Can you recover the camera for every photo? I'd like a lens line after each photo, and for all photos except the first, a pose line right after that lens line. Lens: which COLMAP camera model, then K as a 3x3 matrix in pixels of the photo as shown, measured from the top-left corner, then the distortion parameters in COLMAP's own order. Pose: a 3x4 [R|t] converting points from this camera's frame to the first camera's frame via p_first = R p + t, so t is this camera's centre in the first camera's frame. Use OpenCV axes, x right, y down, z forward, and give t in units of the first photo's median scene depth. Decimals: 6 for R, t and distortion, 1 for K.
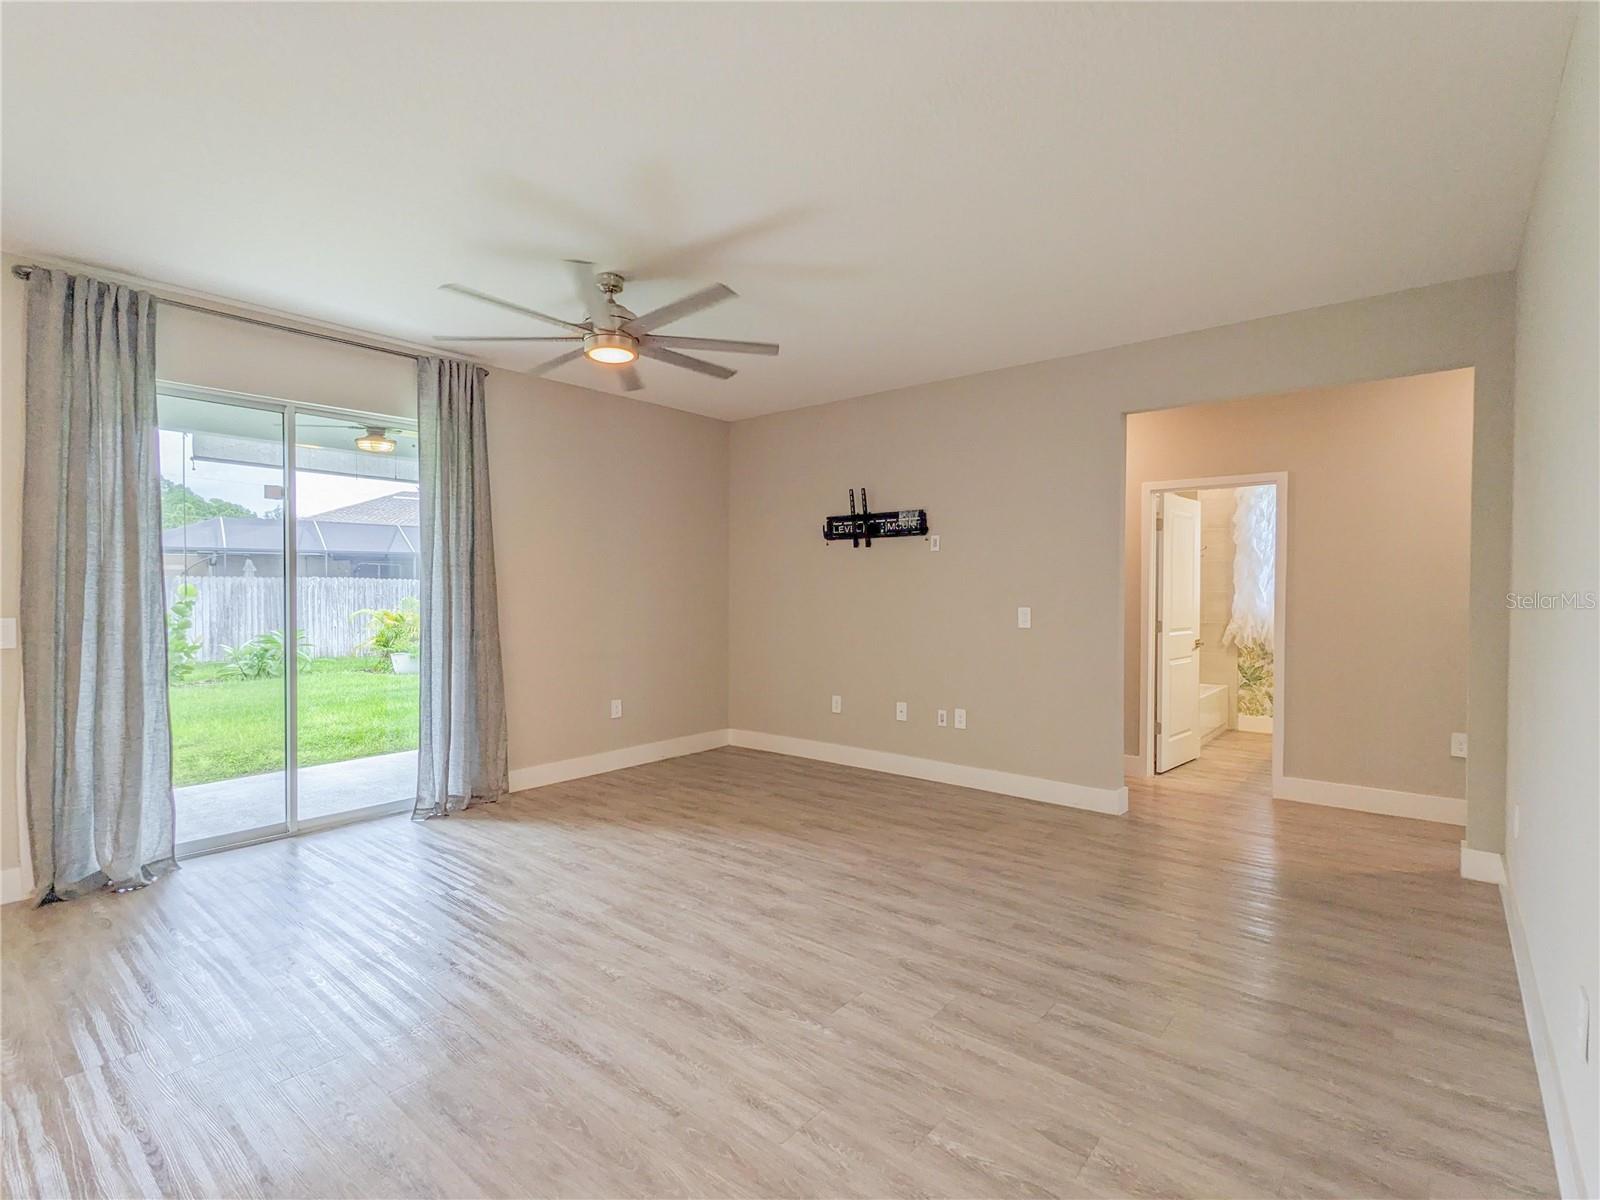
lens RADIAL K [[767.4, 0, 807.0], [0, 767.4, 600.6], [0, 0, 1]] dist [0.000952, 0.000248]
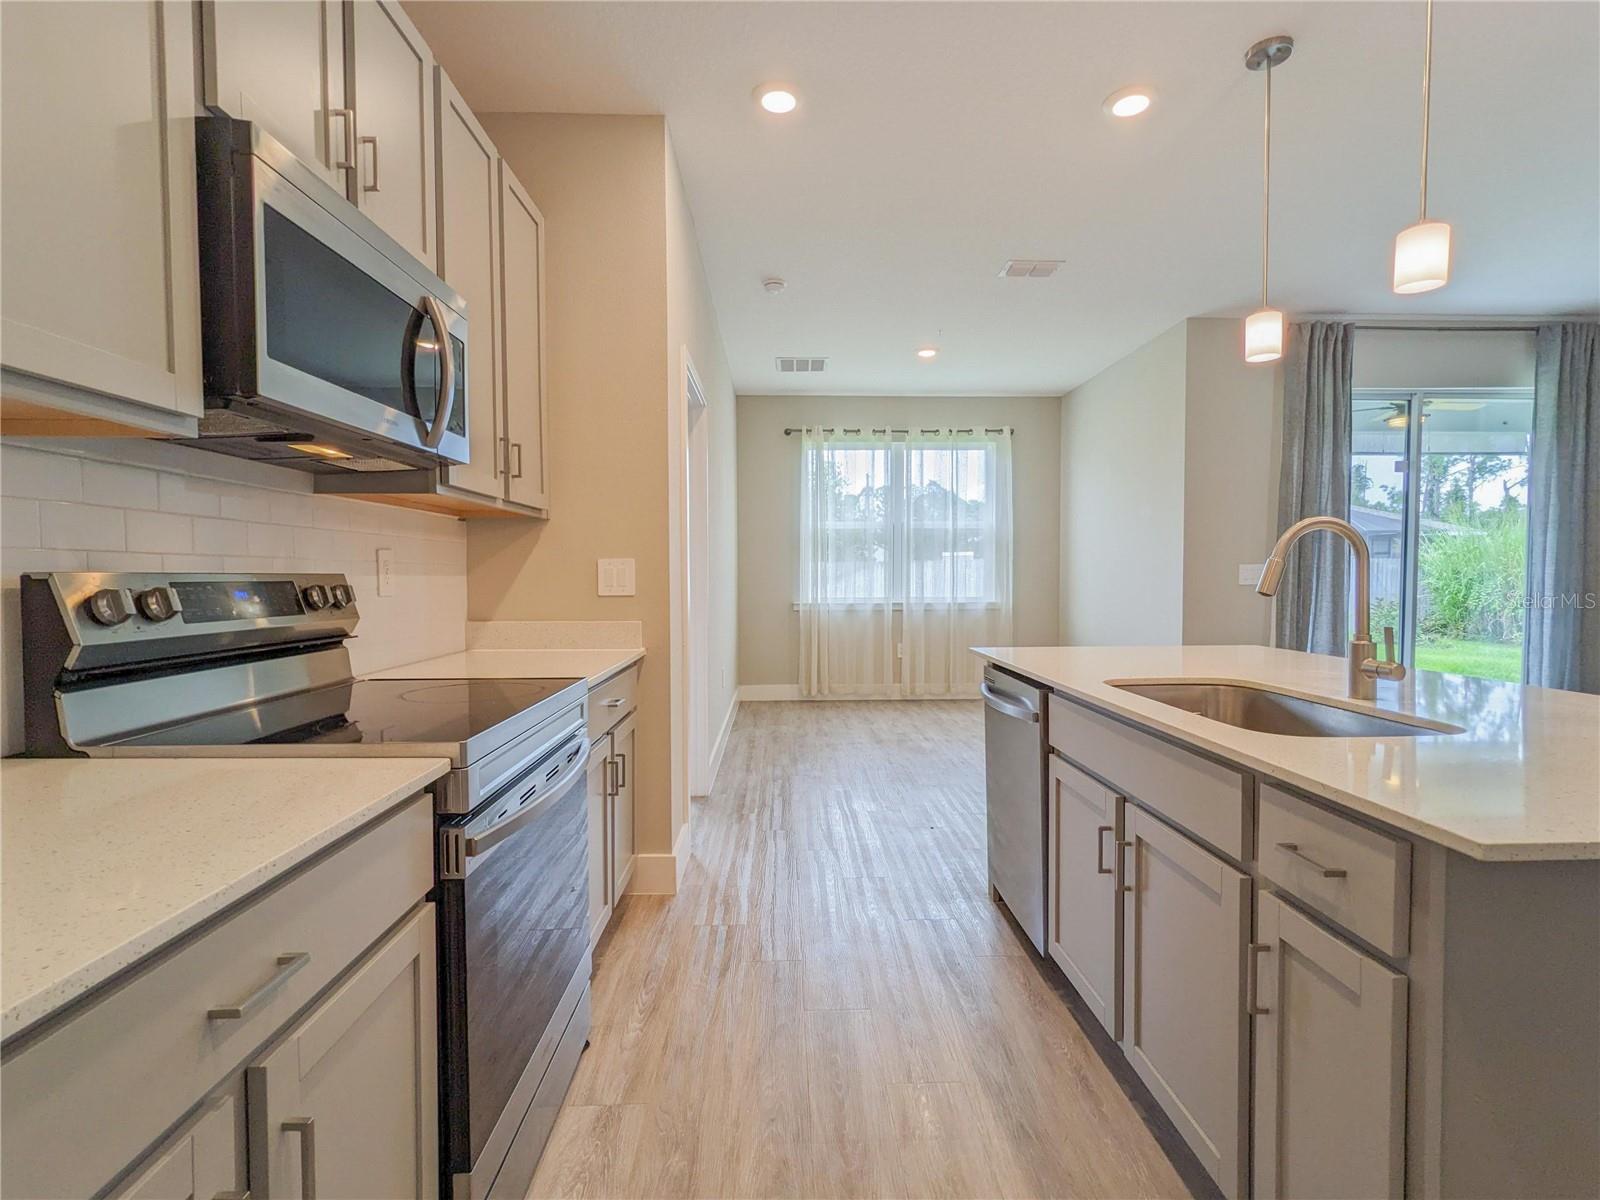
lens RADIAL K [[770.9, 0, 806.5], [0, 770.9, 601.4], [0, 0, 1]] dist [-0.001482, 0.000801]
pose [[0.658233, 0.025613, -0.752379, -0.374203], [-0.010127, 0.999632, 0.025170, 0.048981], [0.752746, -0.008949, 0.658250, -0.497677]]
